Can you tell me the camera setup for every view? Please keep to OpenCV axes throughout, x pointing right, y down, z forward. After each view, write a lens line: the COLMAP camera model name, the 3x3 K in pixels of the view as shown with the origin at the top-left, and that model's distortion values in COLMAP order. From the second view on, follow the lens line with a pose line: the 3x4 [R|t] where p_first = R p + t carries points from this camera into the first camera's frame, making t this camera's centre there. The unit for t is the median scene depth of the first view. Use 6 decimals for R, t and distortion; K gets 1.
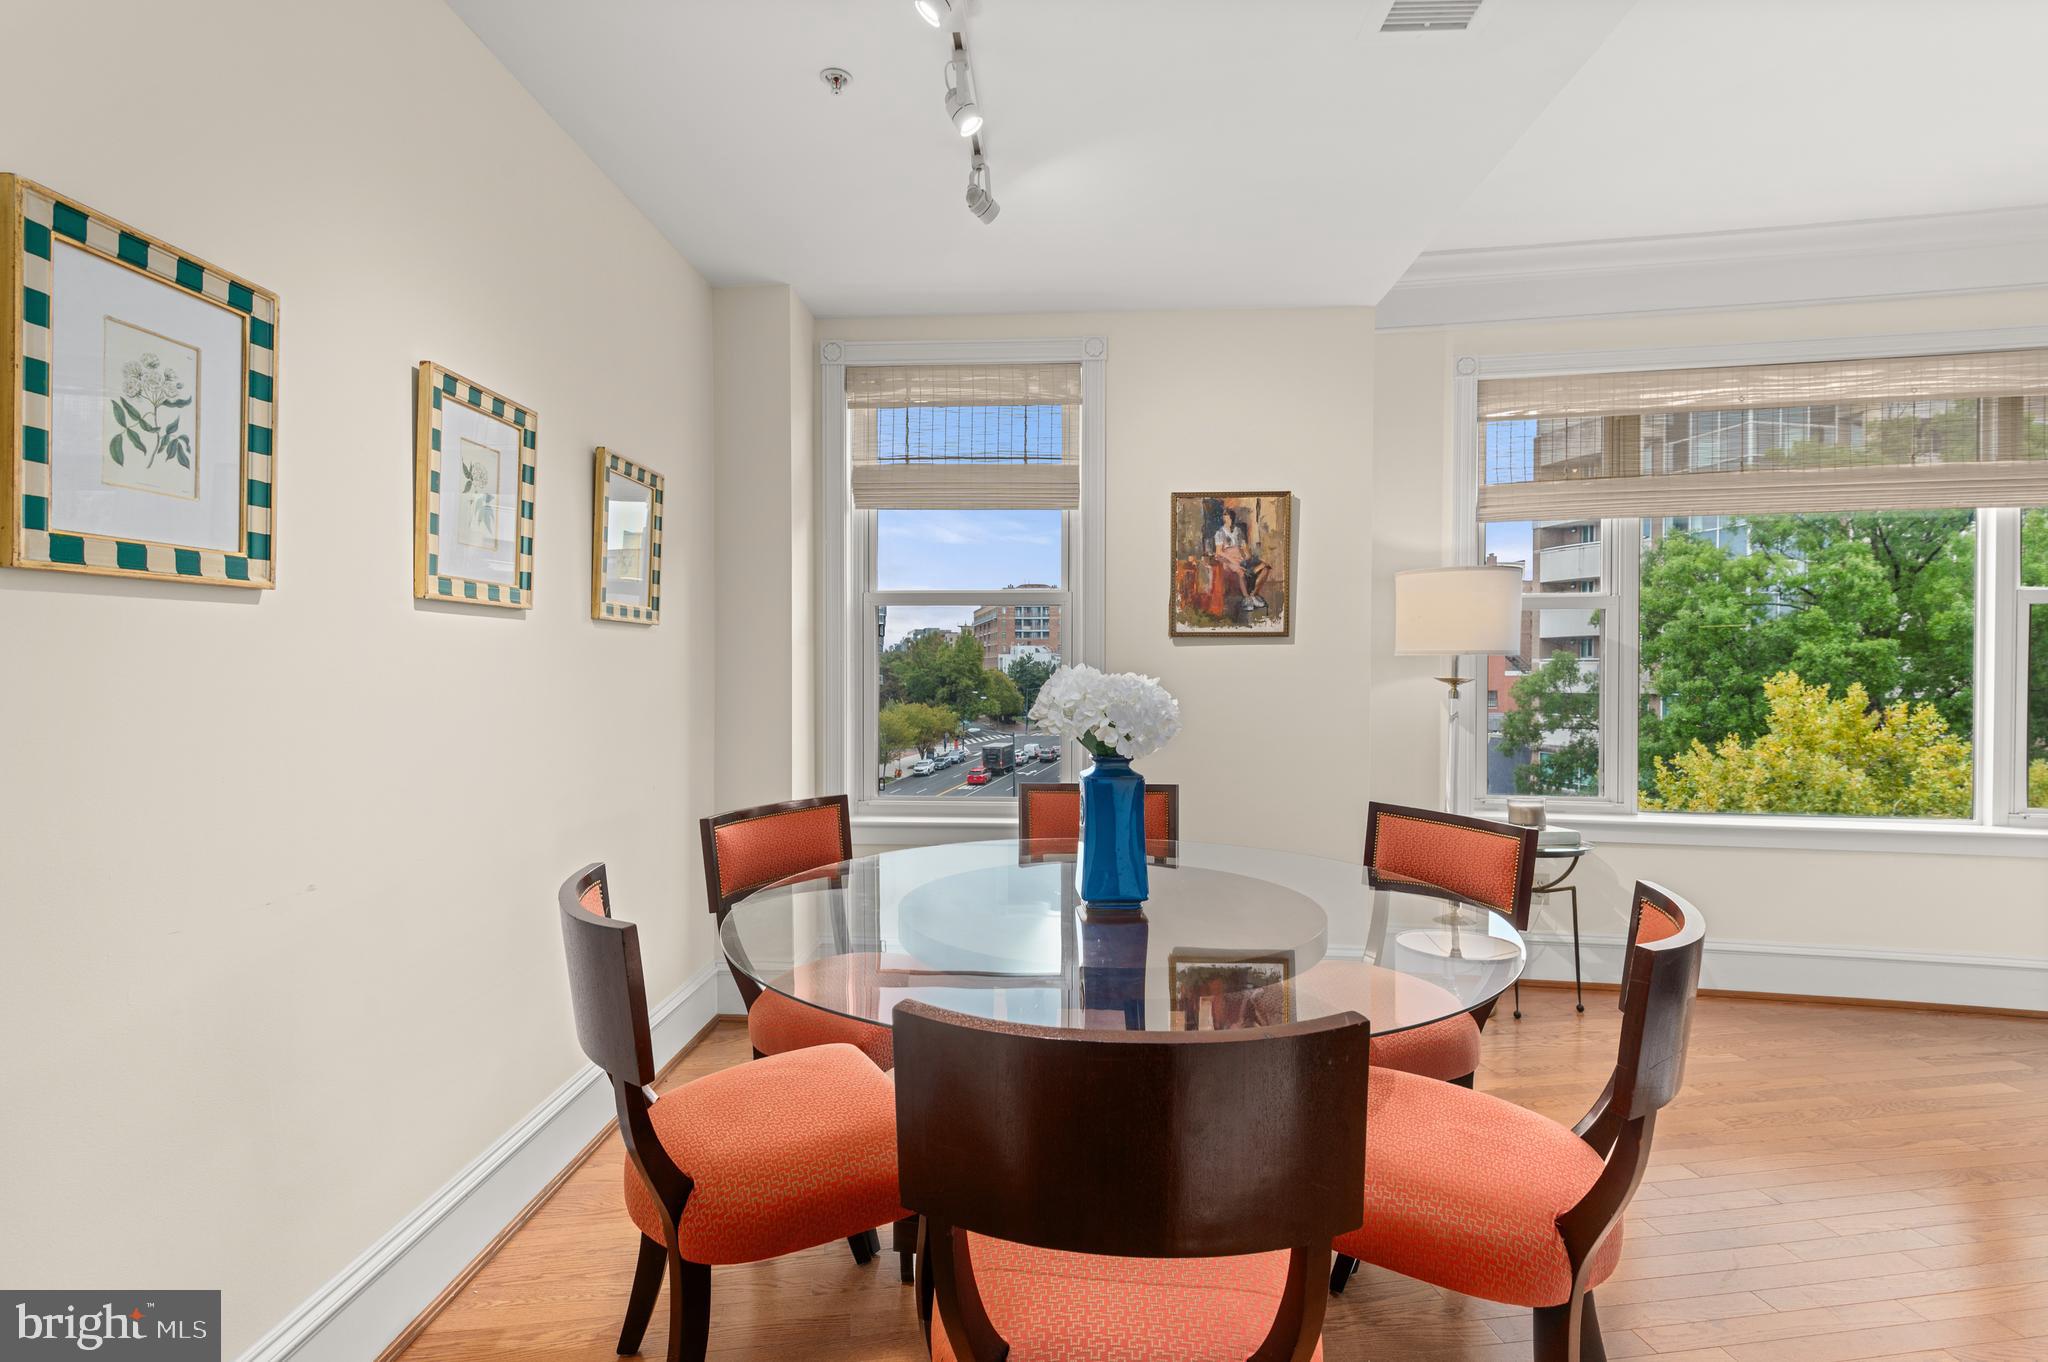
lens RADIAL K [[954.5, 0, 1021.9], [0, 954.5, 669.0], [0, 0, 1]] dist [0.017987, -0.022851]
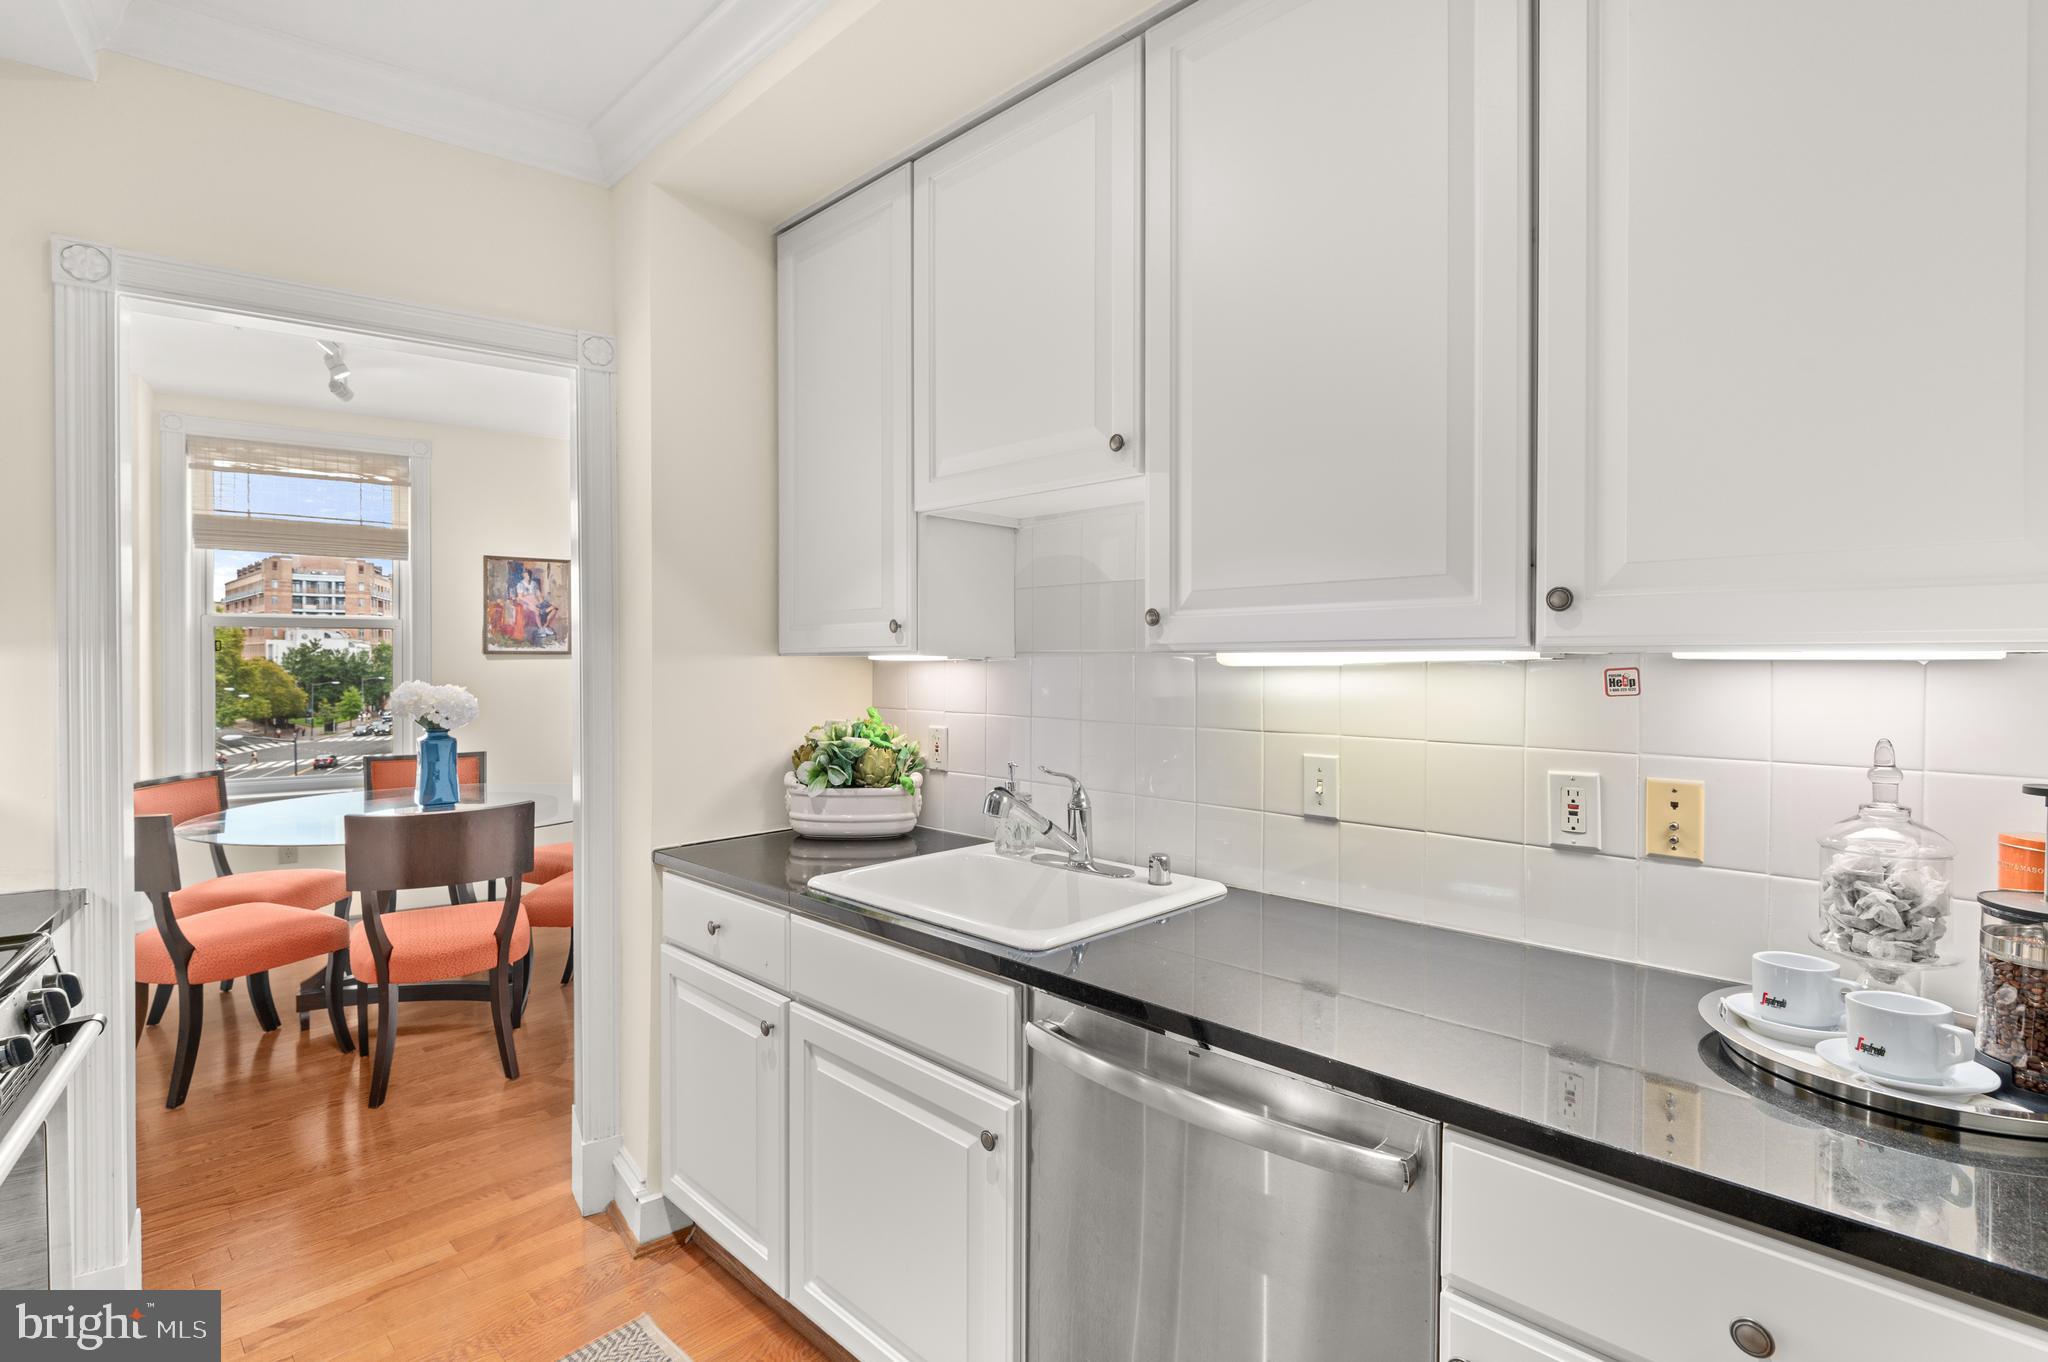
lens RADIAL K [[954.5, 0, 1021.9], [0, 954.5, 669.0], [0, 0, 1]] dist [0.017987, -0.022851]
pose [[0.800071, -0.007113, 0.599863, -0.064216], [0.000591, 0.999939, 0.011069, -0.026867], [-0.599905, -0.008501, 0.800026, -0.665036]]
